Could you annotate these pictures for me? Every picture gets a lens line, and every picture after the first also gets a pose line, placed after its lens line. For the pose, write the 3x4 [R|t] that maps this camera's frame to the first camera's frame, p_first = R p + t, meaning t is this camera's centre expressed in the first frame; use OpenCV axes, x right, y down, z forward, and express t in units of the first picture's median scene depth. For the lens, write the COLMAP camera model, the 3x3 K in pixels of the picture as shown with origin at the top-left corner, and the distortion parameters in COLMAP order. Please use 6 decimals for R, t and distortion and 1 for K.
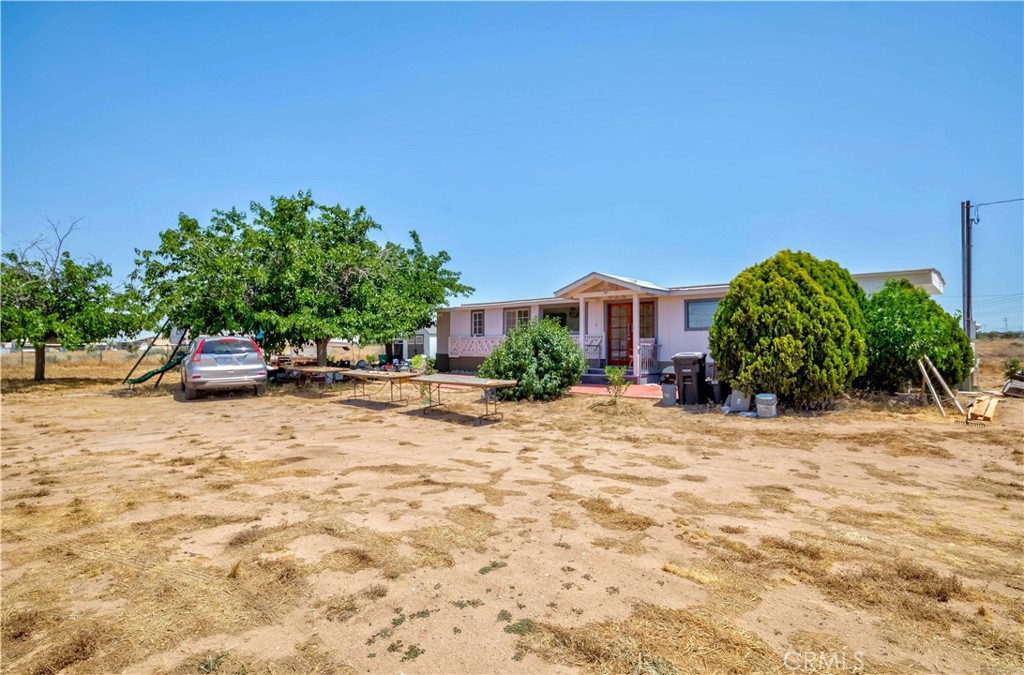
lens RADIAL K [[537.2, 0, 512.0], [0, 537.2, 337.5], [0, 0, 1]] dist [-0.001427, -0.000530]
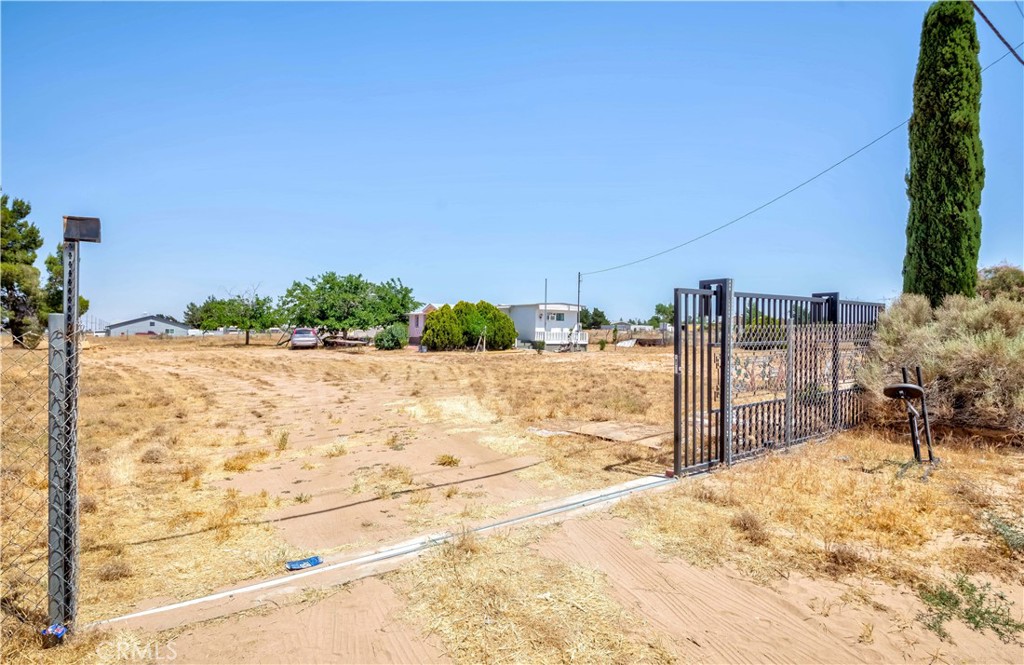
lens RADIAL K [[543.0, 0, 512.0], [0, 543.0, 332.5], [0, 0, 1]] dist [-0.000154, -0.000006]
pose [[0.968156, 0.006637, -0.250261, 1.063296], [-0.002488, 0.999854, 0.016891, -0.025751], [0.250336, -0.015731, 0.968031, -1.281748]]
